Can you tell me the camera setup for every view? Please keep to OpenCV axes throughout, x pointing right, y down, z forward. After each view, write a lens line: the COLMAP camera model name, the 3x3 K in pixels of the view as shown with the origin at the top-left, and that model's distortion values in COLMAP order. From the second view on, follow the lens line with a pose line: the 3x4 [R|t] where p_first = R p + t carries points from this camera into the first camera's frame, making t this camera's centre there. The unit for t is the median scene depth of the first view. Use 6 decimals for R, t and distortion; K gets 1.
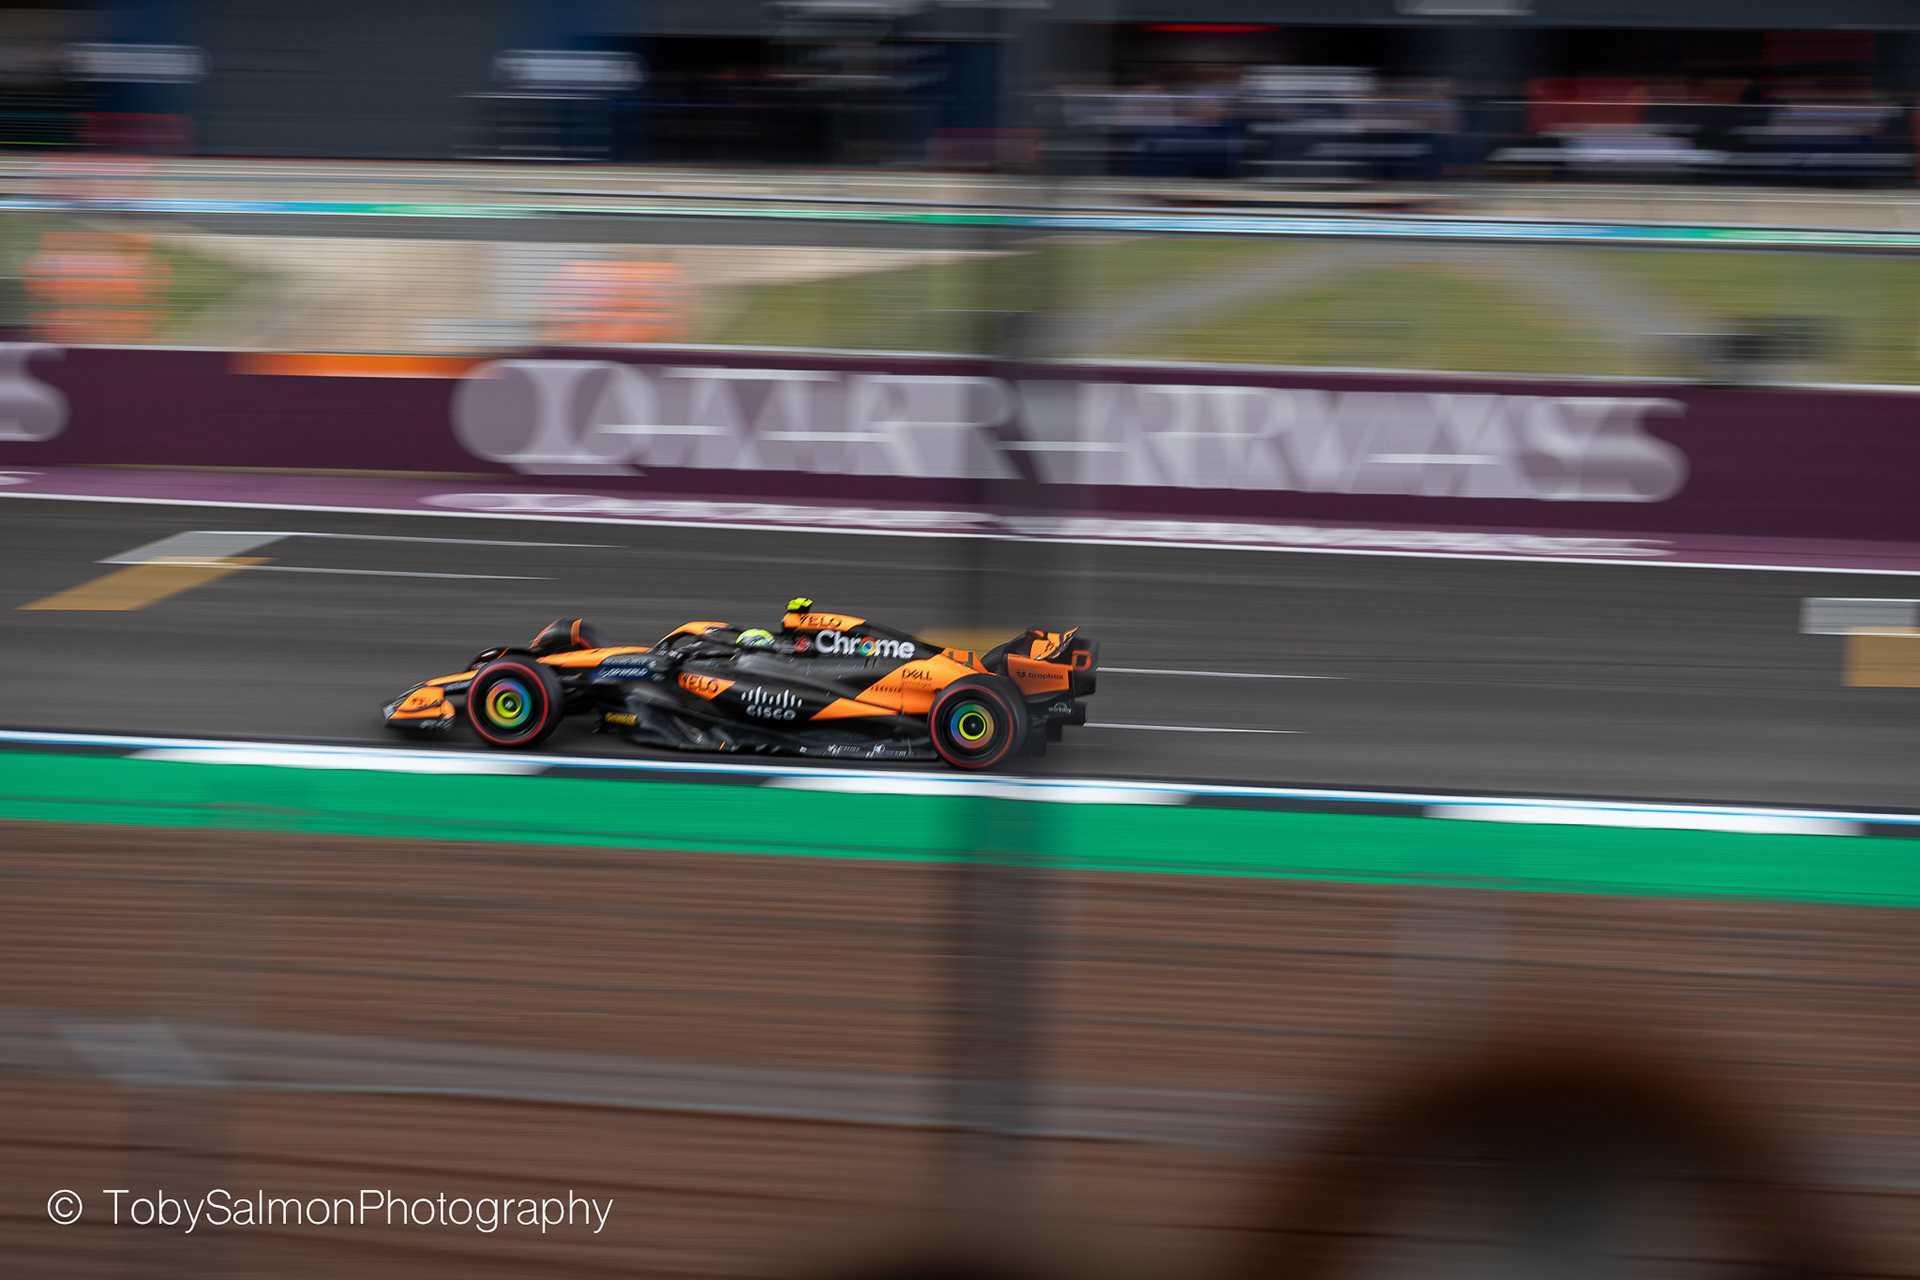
lens RADIAL K [[5439.7, 0, 960.0], [0, 5439.7, 640.0], [0, 0, 1]] dist [-0.055065, 0.217157]
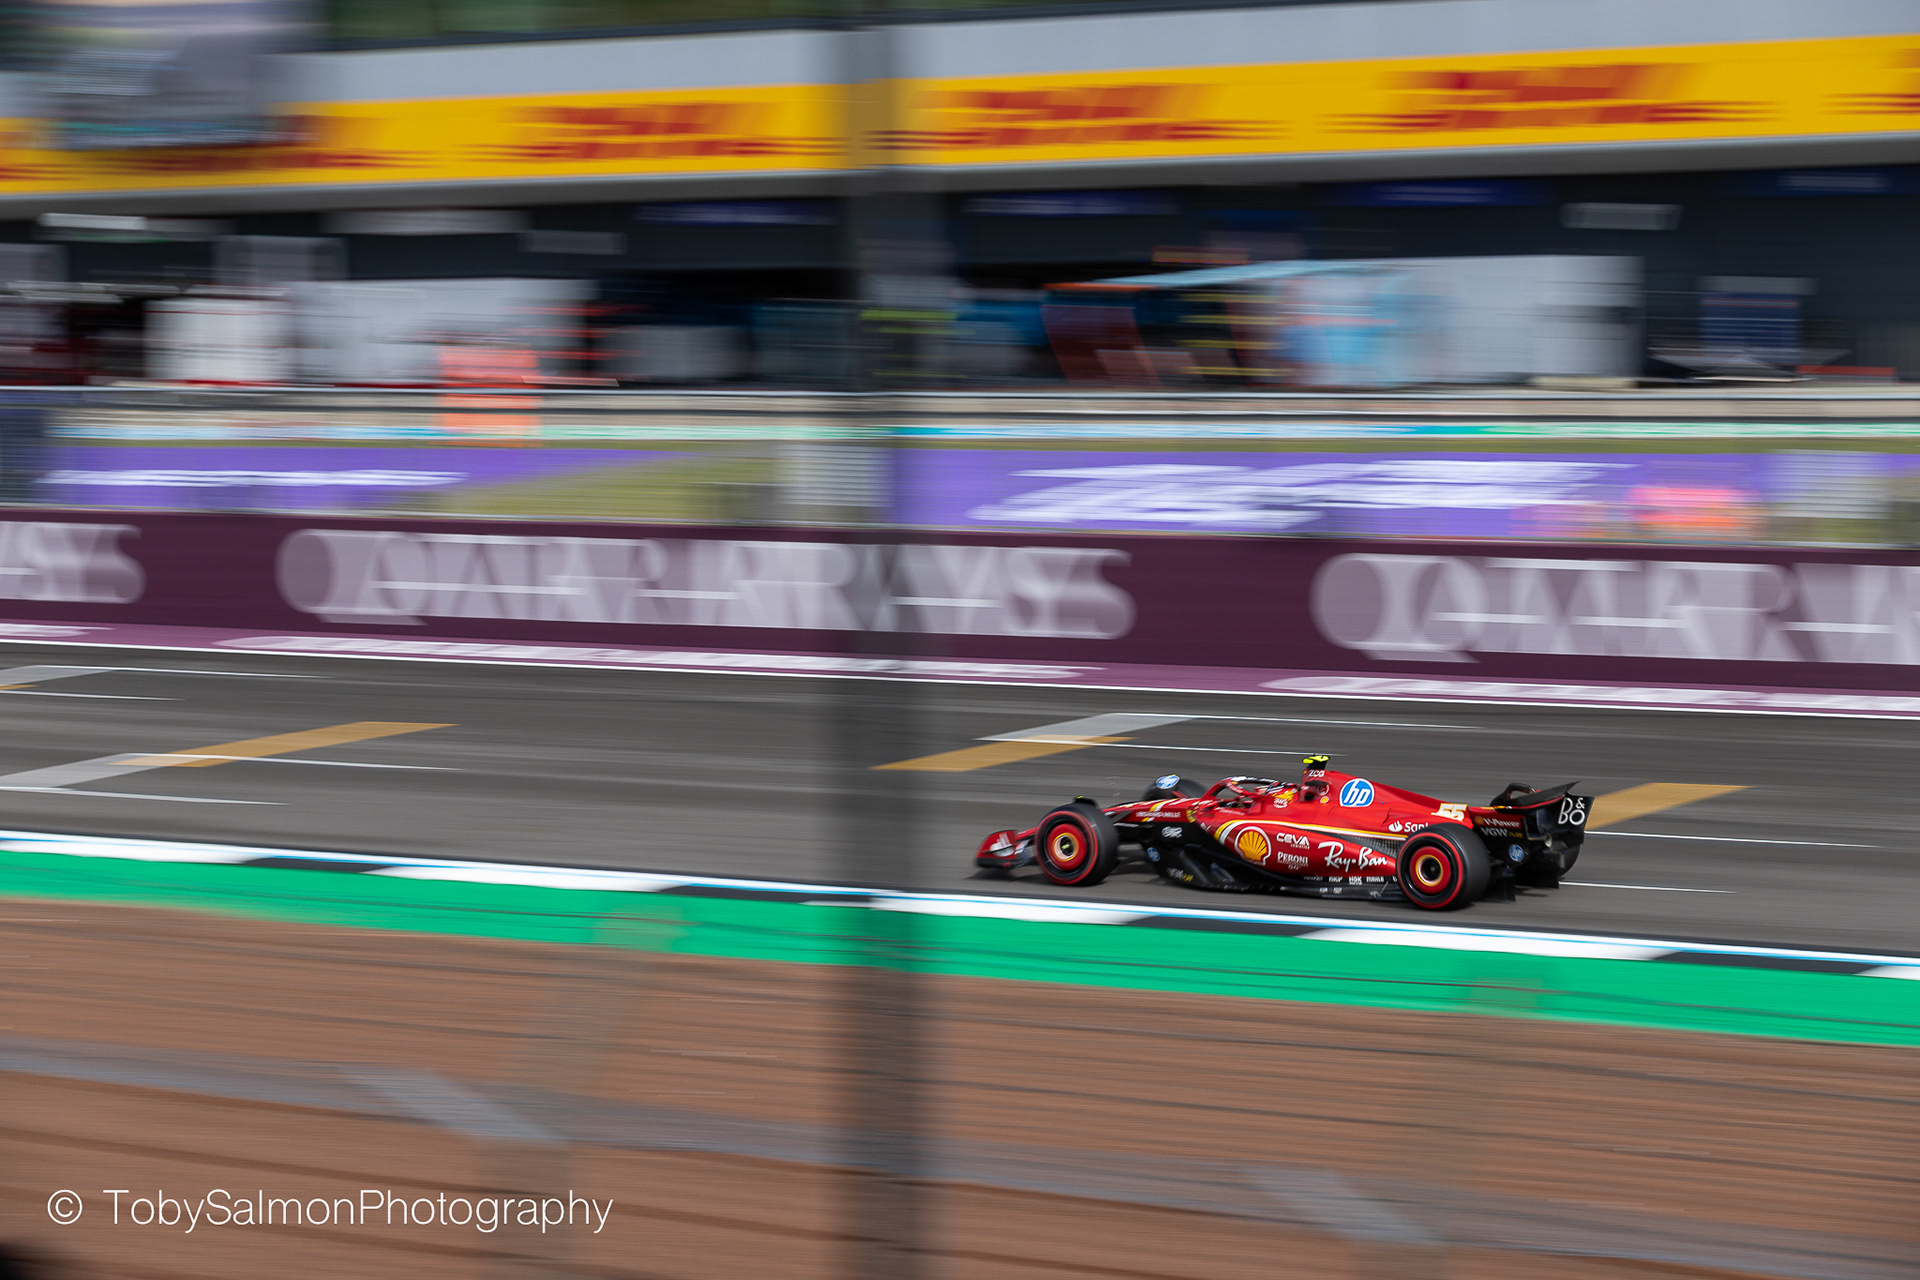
lens RADIAL K [[5708.9, 0, 960.0], [0, 5708.9, 640.0], [0, 0, 1]] dist [0.025717, 0.202332]
pose [[0.908932, -0.006551, -0.416893, 0.427729], [-0.012048, 0.999046, -0.041967, 0.020068], [0.416770, 0.043167, 0.907986, -0.107001]]
